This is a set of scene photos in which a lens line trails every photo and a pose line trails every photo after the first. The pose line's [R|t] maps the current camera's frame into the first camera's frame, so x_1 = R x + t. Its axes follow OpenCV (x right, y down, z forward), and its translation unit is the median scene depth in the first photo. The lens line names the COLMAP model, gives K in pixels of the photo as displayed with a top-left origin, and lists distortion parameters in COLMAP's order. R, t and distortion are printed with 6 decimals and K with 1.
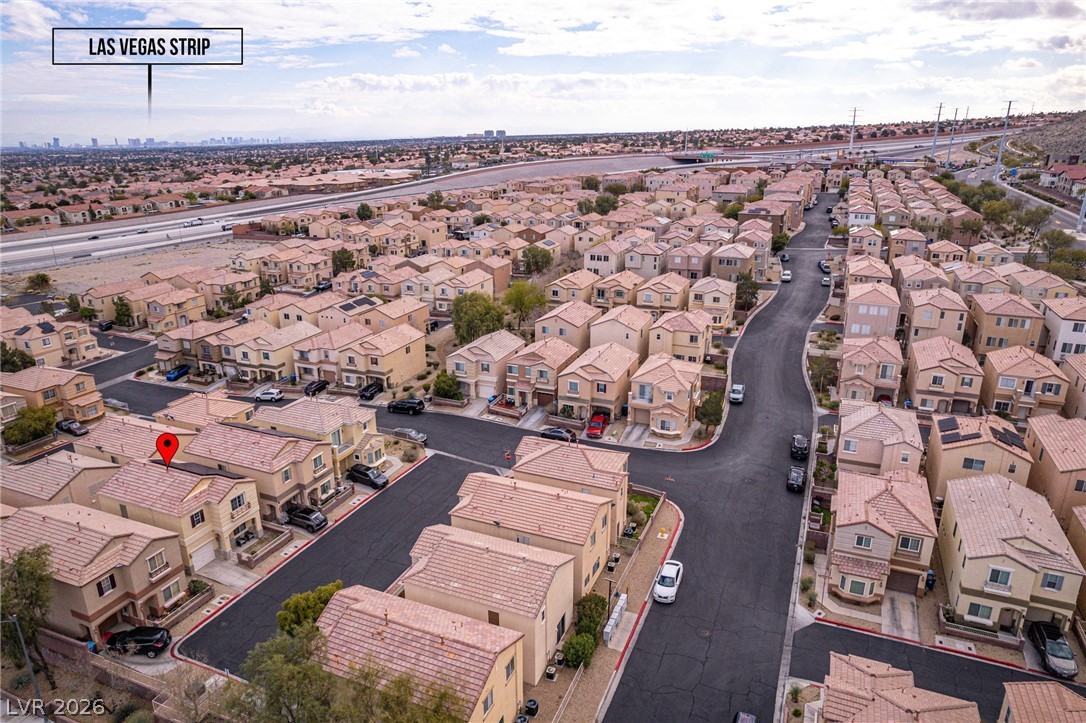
lens RADIAL K [[695.7, 0, 545.7], [0, 695.7, 361.6], [0, 0, 1]] dist [-0.081635, 0.073490]
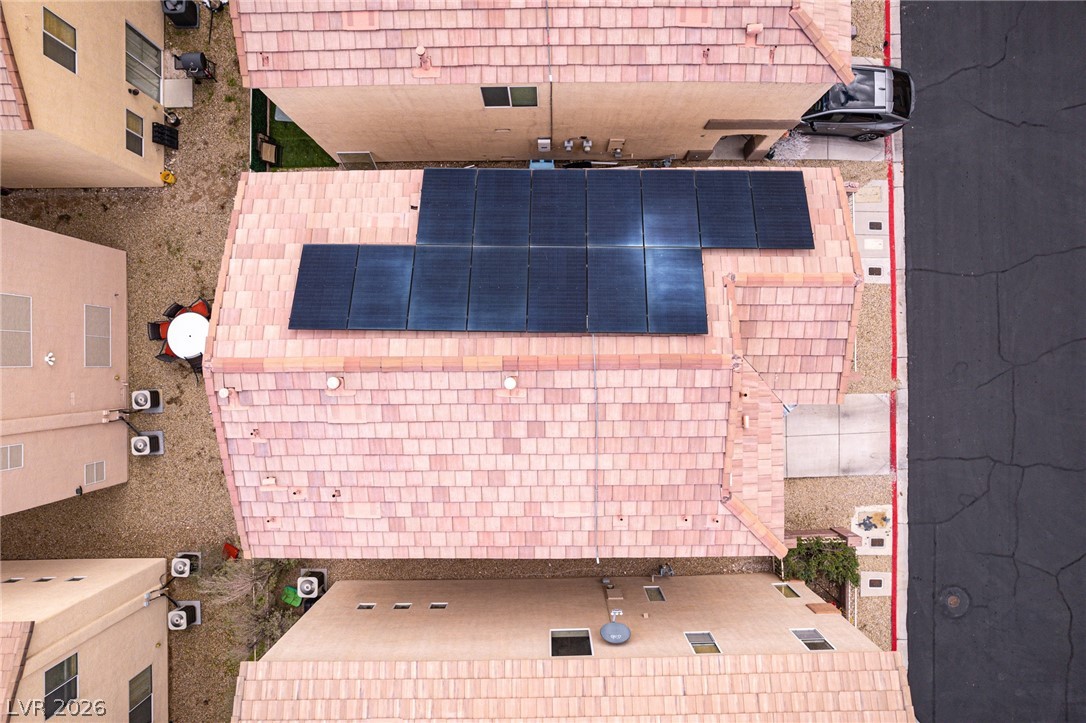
lens RADIAL K [[695.7, 0, 545.4], [0, 695.7, 356.8], [0, 0, 1]] dist [-0.081635, 0.073490]
pose [[0.919543, -0.392981, 0.002720, -0.463412], [0.124727, 0.298401, 0.946256, -0.017374], [-0.372672, -0.869783, 0.323407, 0.802780]]
